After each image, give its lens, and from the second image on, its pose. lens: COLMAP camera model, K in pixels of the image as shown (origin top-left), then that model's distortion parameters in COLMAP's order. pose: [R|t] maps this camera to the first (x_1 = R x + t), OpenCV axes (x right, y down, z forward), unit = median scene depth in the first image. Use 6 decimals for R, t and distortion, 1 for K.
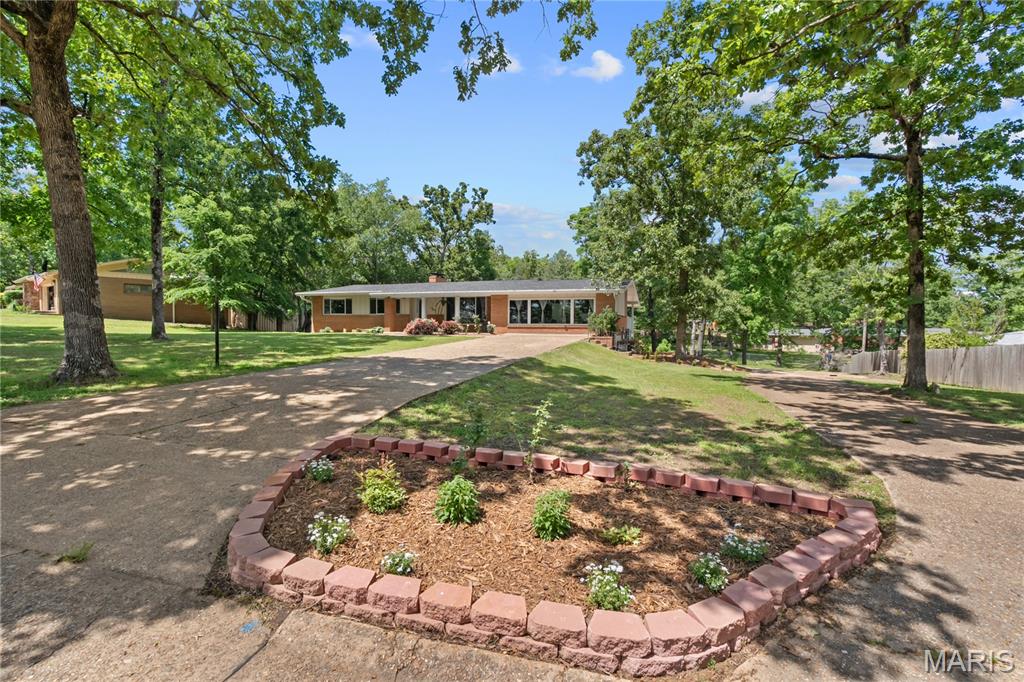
lens RADIAL K [[470.8, 0, 511.8], [0, 470.8, 337.3], [0, 0, 1]] dist [0.001029, 0.000072]
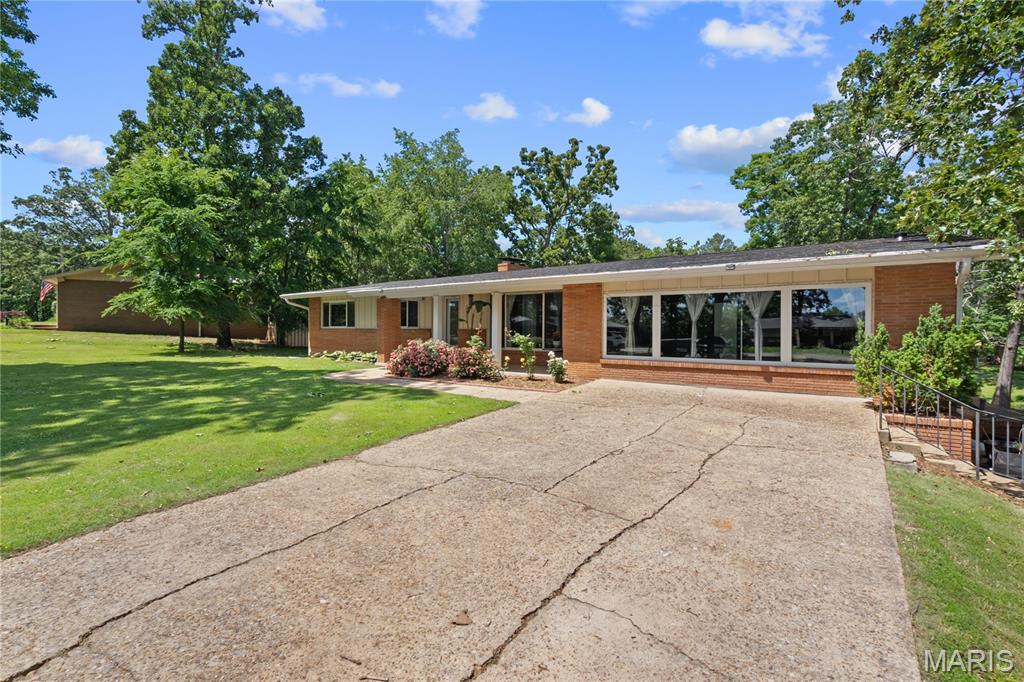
lens RADIAL K [[470.1, 0, 509.6], [0, 470.1, 326.5], [0, 0, 1]] dist [-0.001455, -0.000092]
pose [[0.954165, -0.004208, -0.299250, 0.030686], [-0.003646, 0.999664, -0.025682, -0.035515], [0.299258, 0.025596, 0.953829, 0.491430]]
